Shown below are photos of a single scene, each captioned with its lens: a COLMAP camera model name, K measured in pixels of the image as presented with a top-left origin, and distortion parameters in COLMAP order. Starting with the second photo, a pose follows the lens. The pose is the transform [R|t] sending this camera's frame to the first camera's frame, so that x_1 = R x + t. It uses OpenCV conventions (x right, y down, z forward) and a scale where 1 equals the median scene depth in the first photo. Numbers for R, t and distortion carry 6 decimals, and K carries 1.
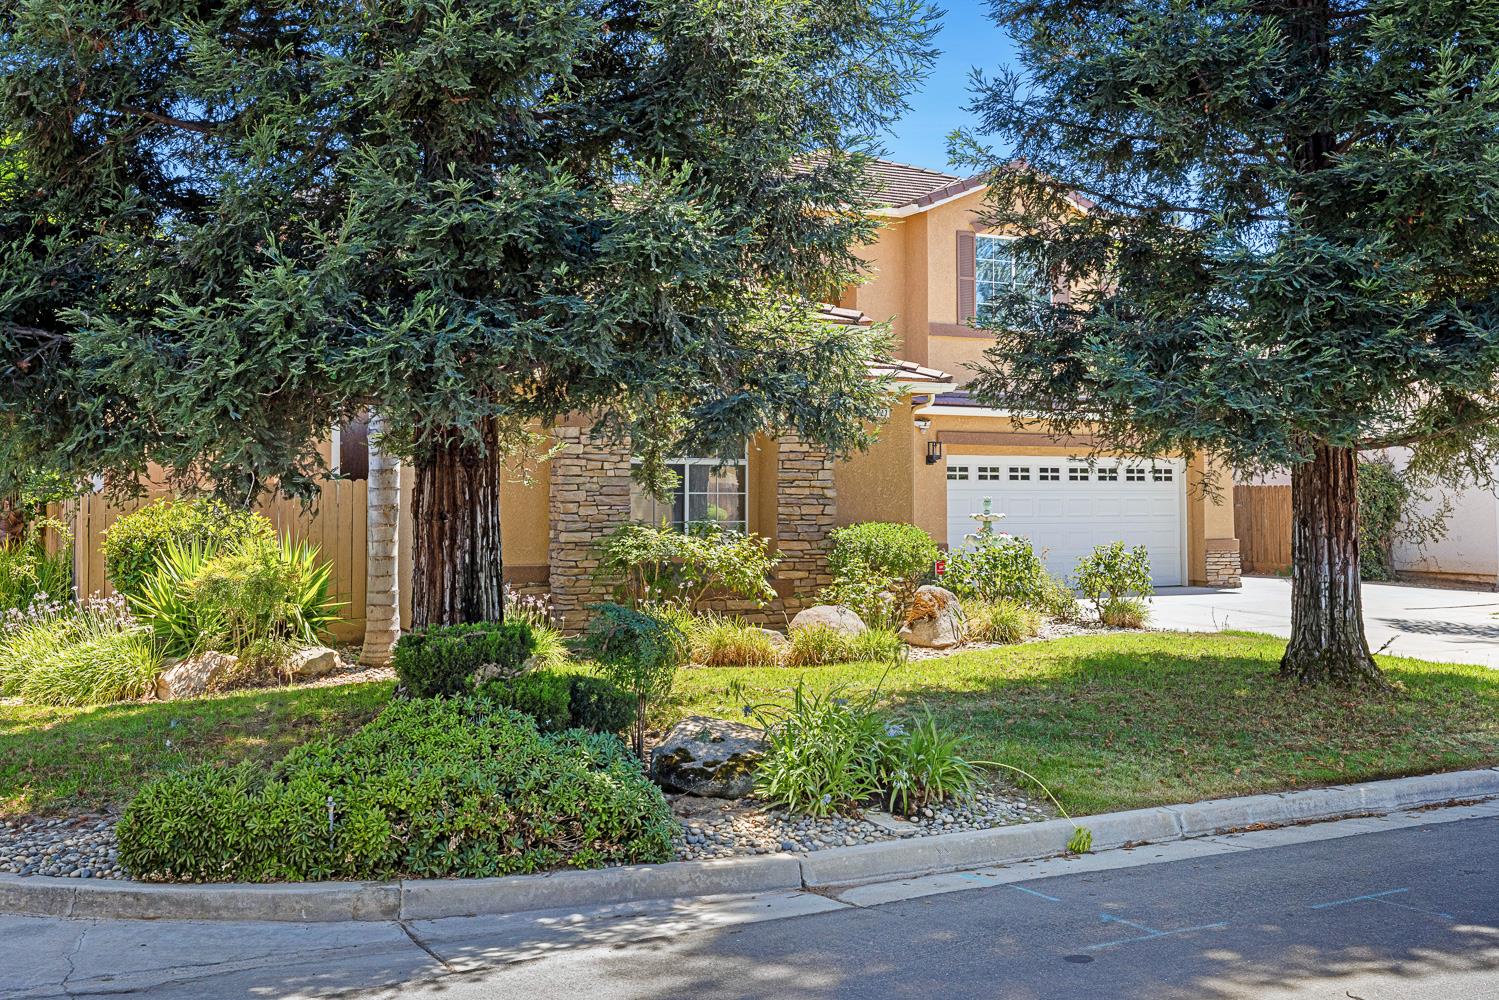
lens RADIAL K [[1485.0, 0, 755.3], [0, 1485.0, 497.1], [0, 0, 1]] dist [0.005214, 0.000000]
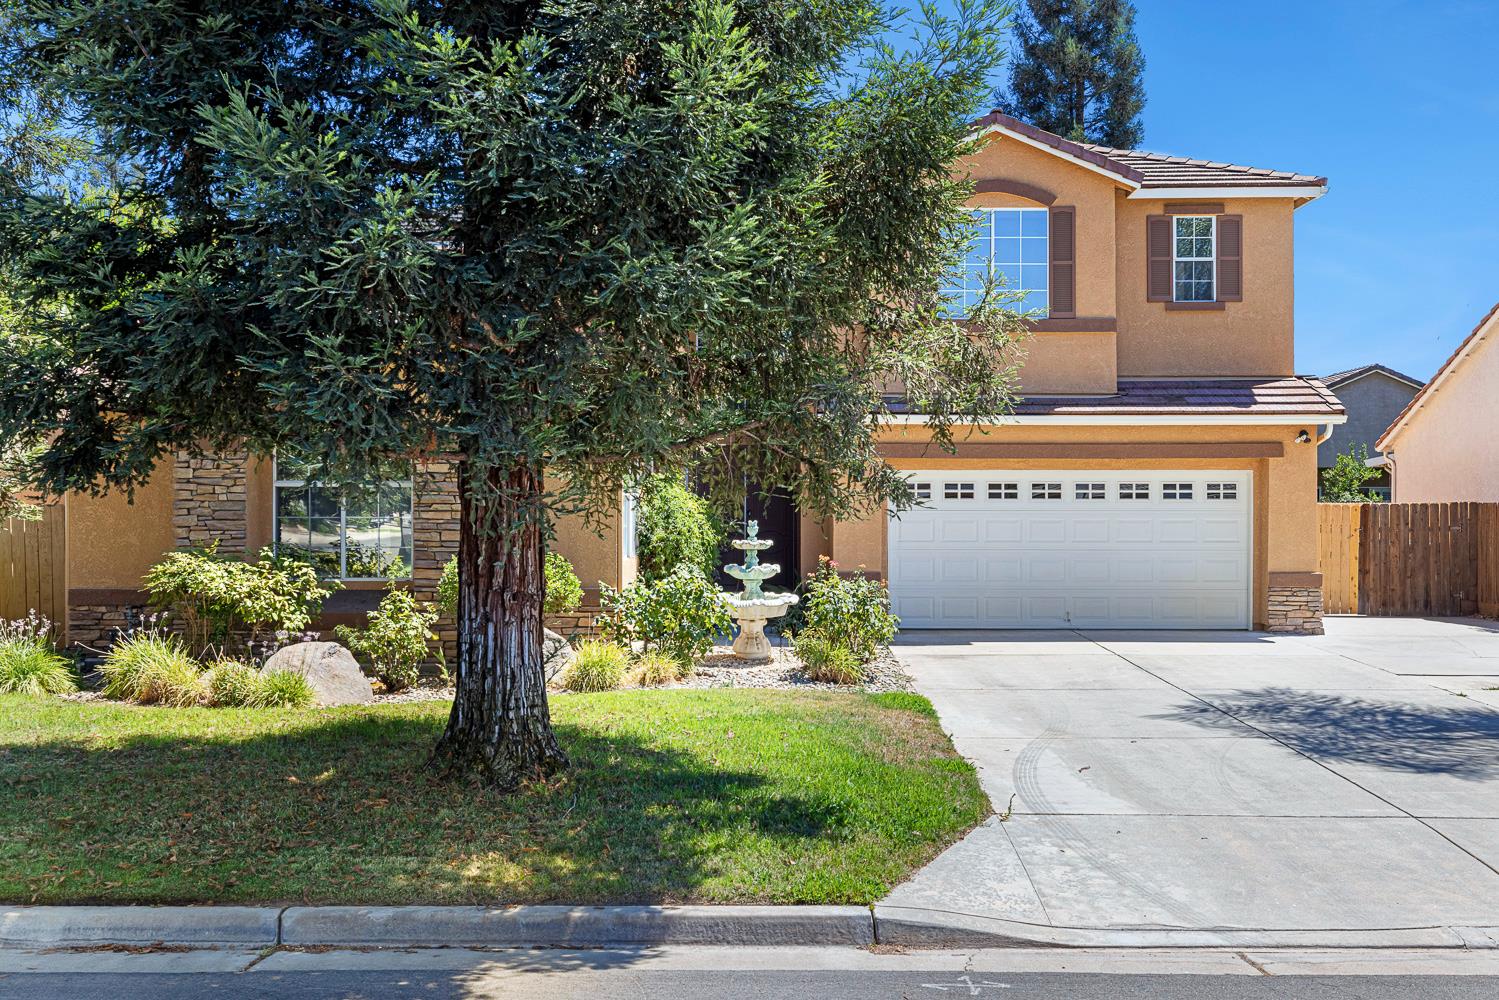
lens RADIAL K [[1485.0, 0, 759.9], [0, 1485.0, 513.9], [0, 0, 1]] dist [0.005214, 0.000000]
pose [[0.897953, 0.003451, -0.440077, 0.609906], [-0.000983, 0.999982, 0.005836, -0.010570], [0.440090, -0.004808, 0.897941, 0.260426]]
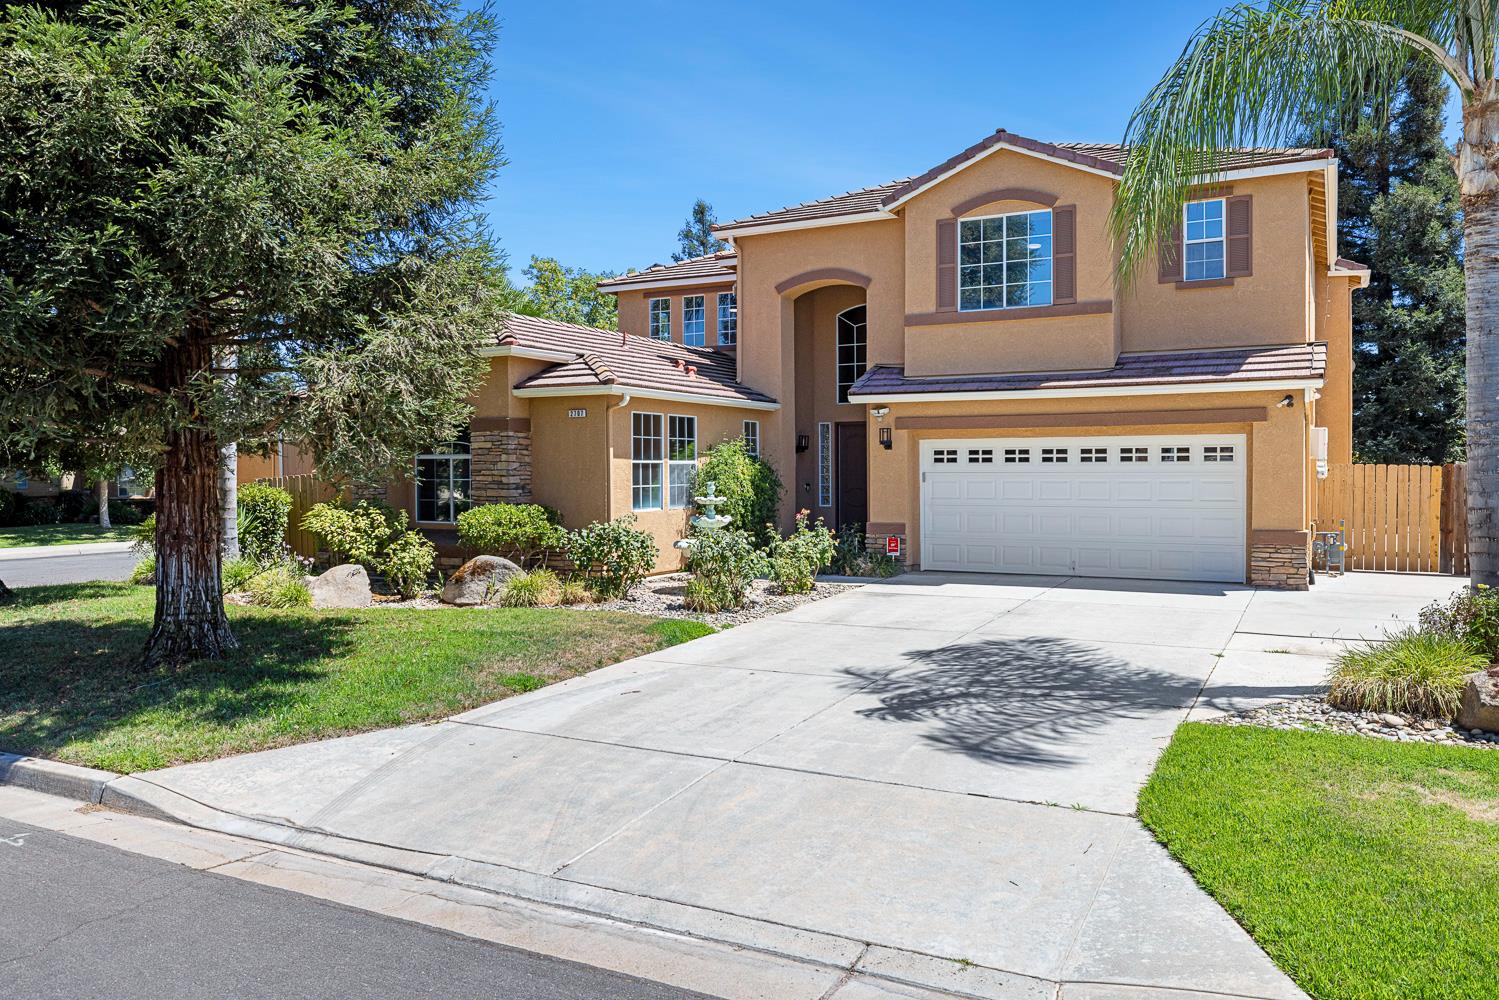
lens RADIAL K [[1098.9, 0, 752.3], [0, 1098.9, 488.0], [0, 0, 1]] dist [0.000996, -0.002575]
pose [[0.602617, 0.011583, -0.797946, 0.938489], [0.005097, 0.999818, 0.018362, -0.012222], [0.798014, -0.015132, 0.602449, 0.601769]]
